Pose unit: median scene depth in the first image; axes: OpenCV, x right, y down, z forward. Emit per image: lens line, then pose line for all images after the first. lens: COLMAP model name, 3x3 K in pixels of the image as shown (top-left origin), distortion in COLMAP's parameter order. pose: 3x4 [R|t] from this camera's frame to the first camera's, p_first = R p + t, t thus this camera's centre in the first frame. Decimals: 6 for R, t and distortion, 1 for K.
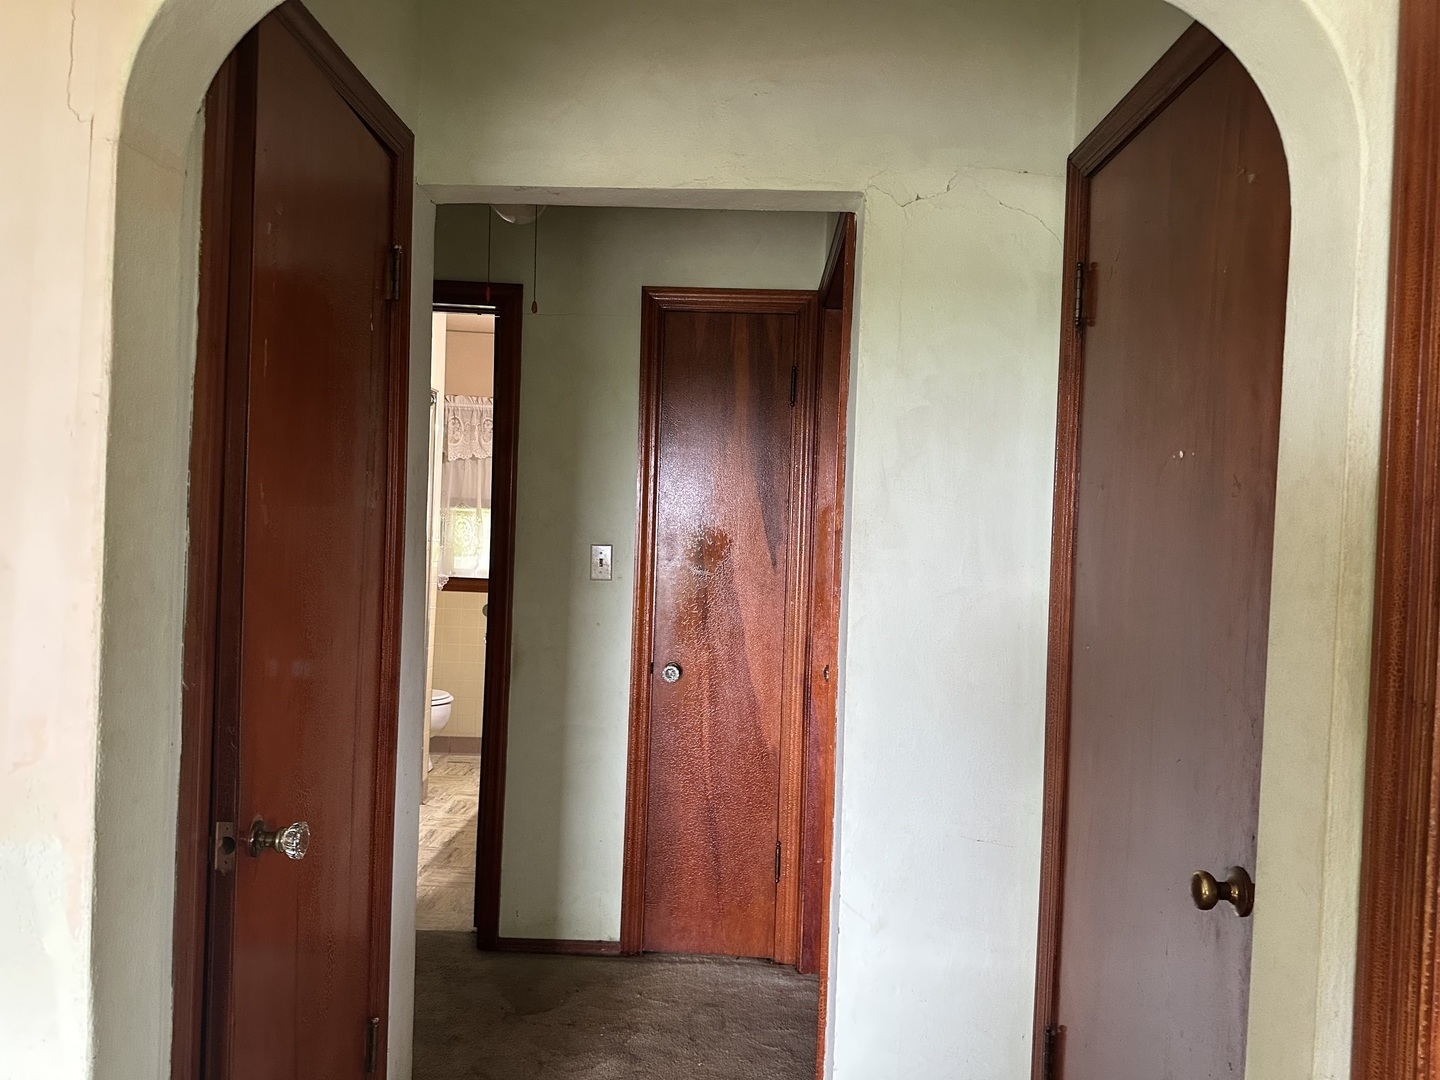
lens RADIAL K [[1015.3, 0, 719.7], [0, 1015.3, 538.7], [0, 0, 1]] dist [0.057907, -0.000943]
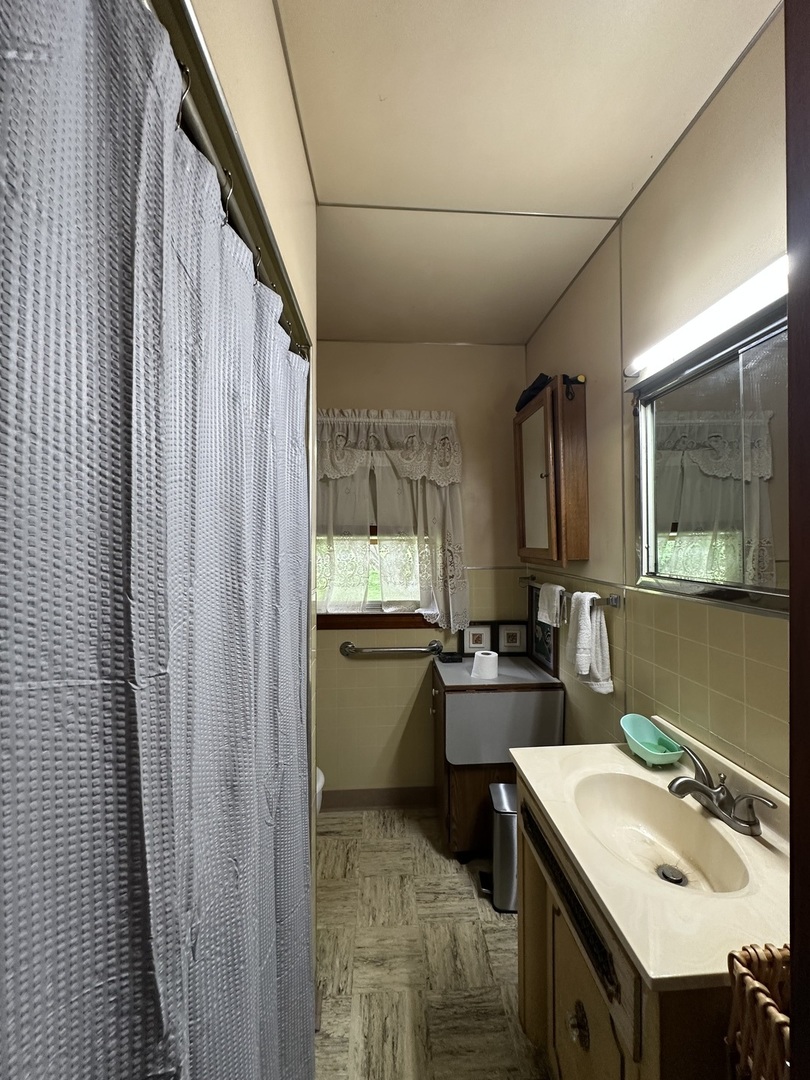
lens RADIAL K [[431.9, 0, 406.5], [0, 431.9, 539.5], [0, 0, 1]] dist [-0.001092, -0.000024]
pose [[0.995019, -0.044623, 0.089136, -0.208225], [0.045941, 0.998862, -0.012795, -0.018798], [-0.088464, 0.016826, 0.995937, 0.625338]]
